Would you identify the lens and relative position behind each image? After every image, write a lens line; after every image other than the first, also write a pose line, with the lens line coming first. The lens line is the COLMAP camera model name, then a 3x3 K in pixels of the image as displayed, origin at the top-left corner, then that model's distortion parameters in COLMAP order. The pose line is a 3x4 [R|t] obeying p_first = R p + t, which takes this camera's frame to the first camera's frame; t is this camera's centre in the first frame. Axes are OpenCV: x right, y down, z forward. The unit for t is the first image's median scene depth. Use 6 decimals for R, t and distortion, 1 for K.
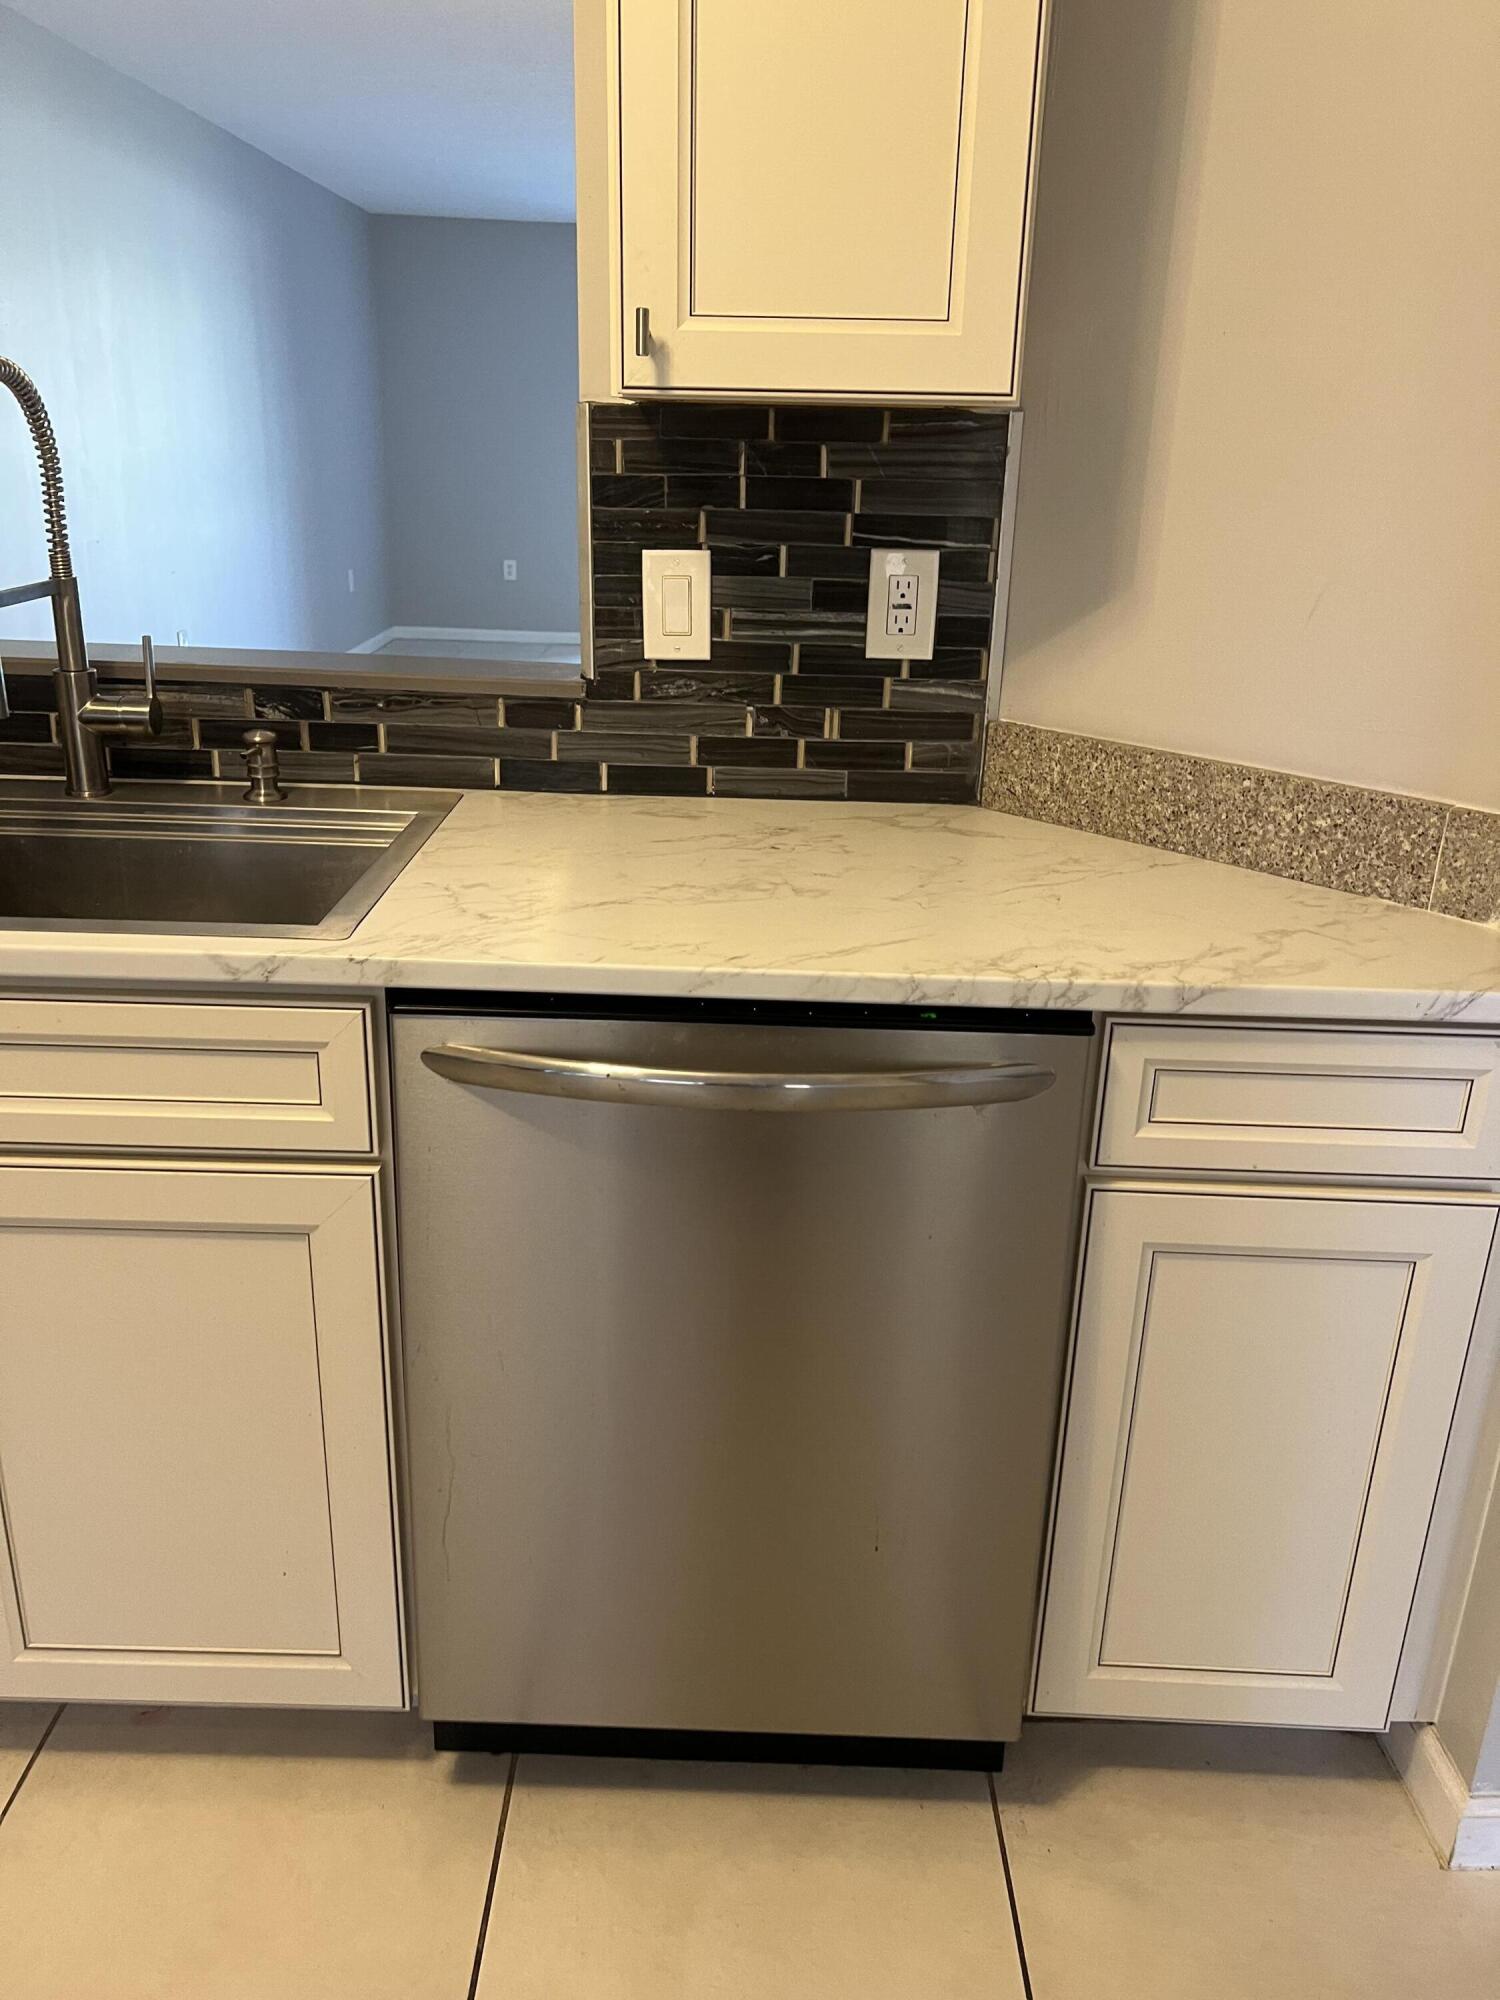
lens RADIAL K [[1530.9, 0, 750.0], [0, 1530.9, 1000.0], [0, 0, 1]] dist [0.062957, -0.076007]
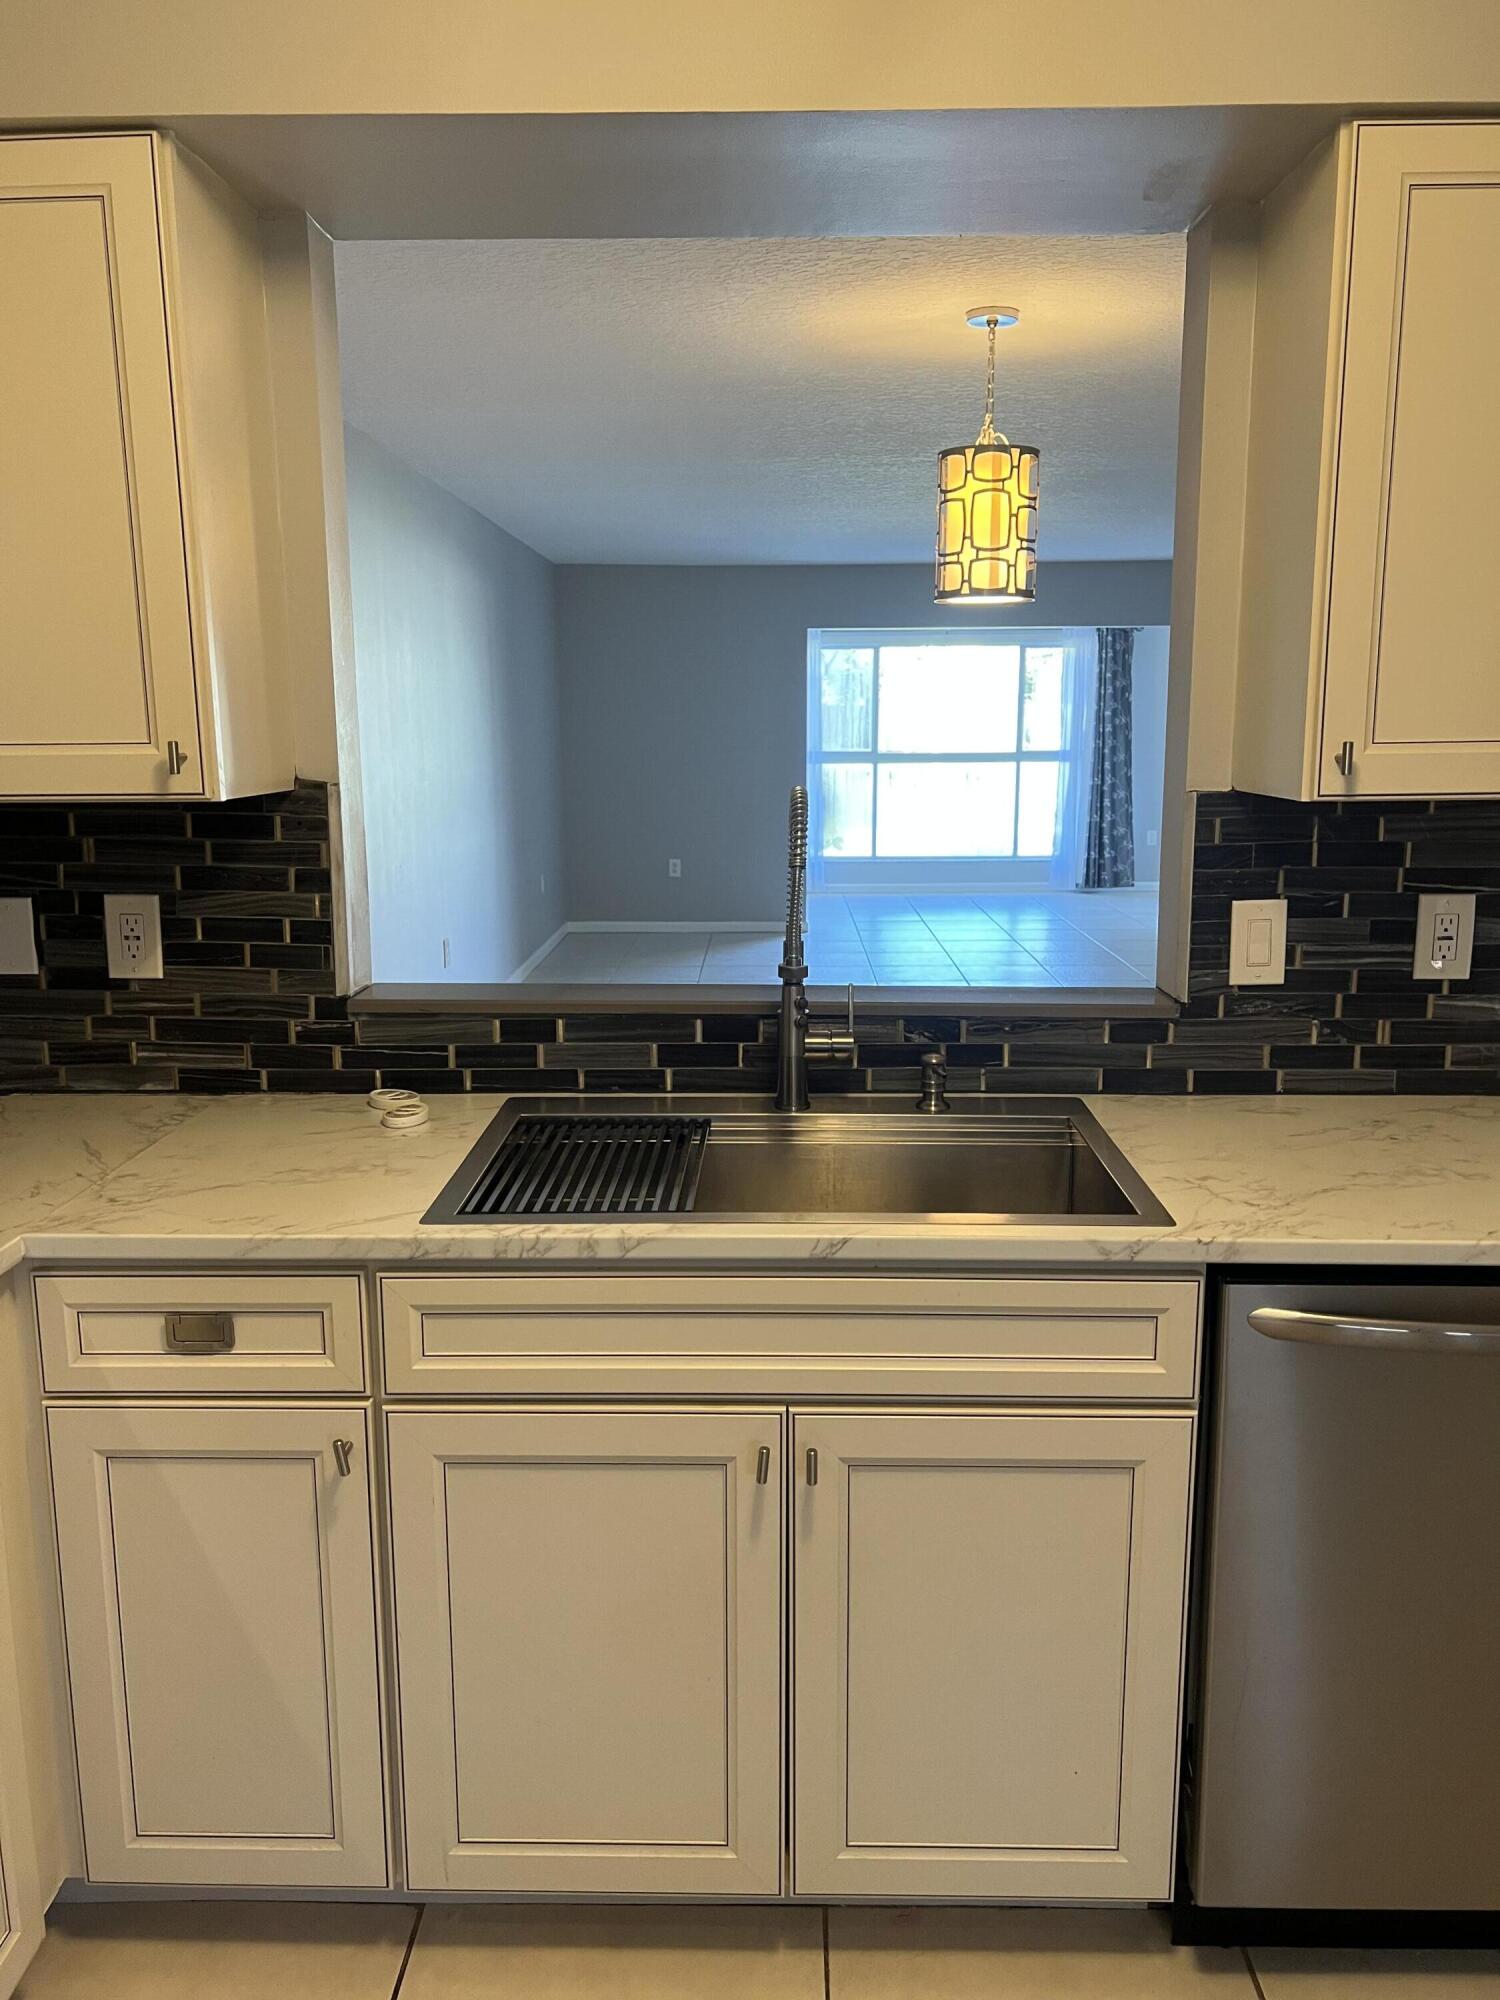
lens RADIAL K [[1530.9, 0, 750.0], [0, 1530.9, 1000.0], [0, 0, 1]] dist [0.062957, -0.076007]
pose [[0.999495, -0.030126, -0.010150, -0.441193], [0.027961, 0.985009, -0.170220, -0.011894], [0.015126, 0.169850, 0.985354, -0.216407]]
